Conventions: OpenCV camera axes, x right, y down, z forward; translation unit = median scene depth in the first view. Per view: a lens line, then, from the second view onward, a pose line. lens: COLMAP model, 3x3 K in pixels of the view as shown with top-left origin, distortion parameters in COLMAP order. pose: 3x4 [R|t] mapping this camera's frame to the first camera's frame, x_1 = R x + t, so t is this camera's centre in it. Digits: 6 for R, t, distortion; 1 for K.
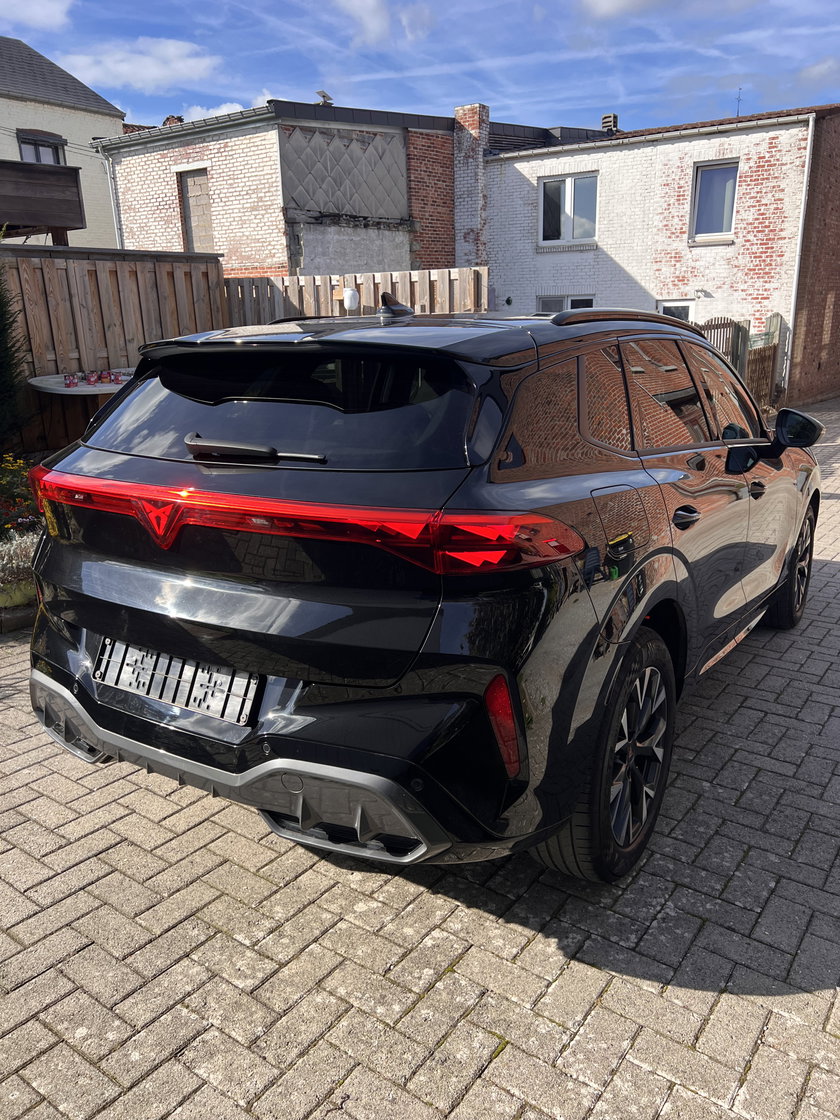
lens RADIAL K [[856.6, 0, 424.5], [0, 856.6, 569.0], [0, 0, 1]] dist [0.011492, -0.007944]
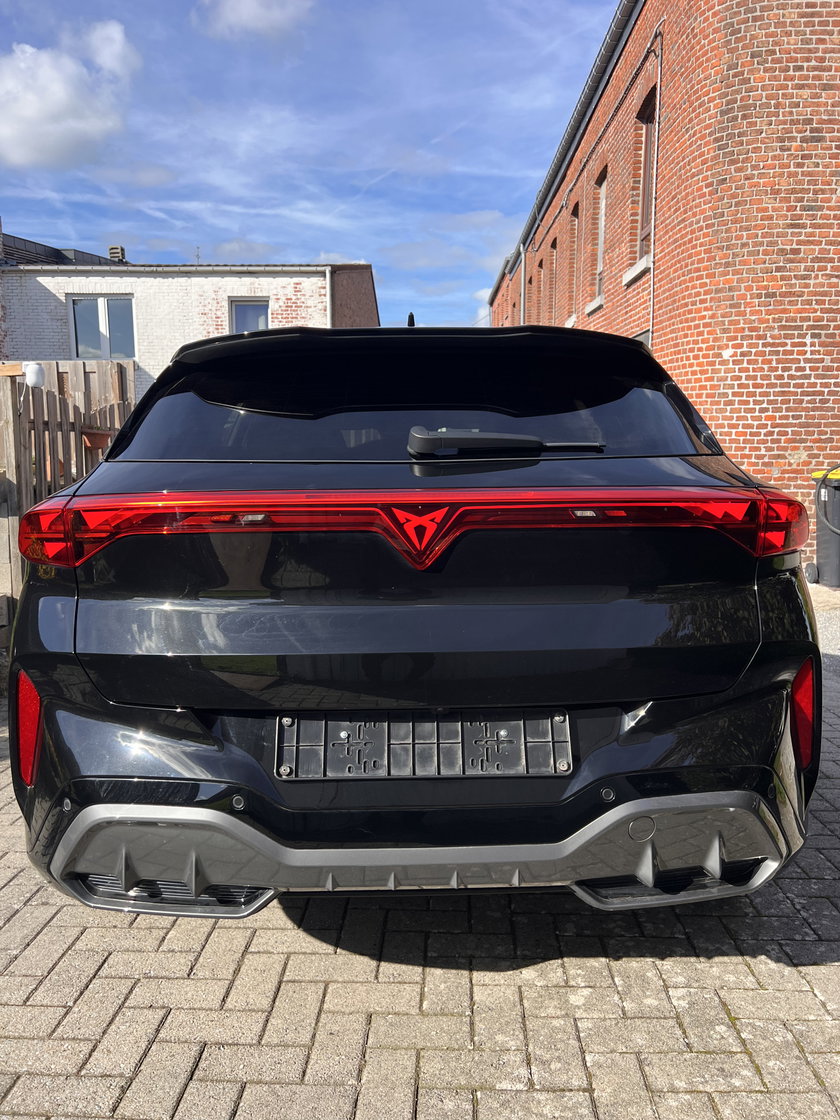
lens RADIAL K [[856.6, 0, 424.5], [0, 856.6, 569.0], [0, 0, 1]] dist [0.011492, -0.007944]
pose [[0.828145, -0.063402, 0.556917, -0.100942], [0.147075, 0.983348, -0.106754, 0.008181], [-0.540874, 0.170316, 0.823679, 0.051688]]
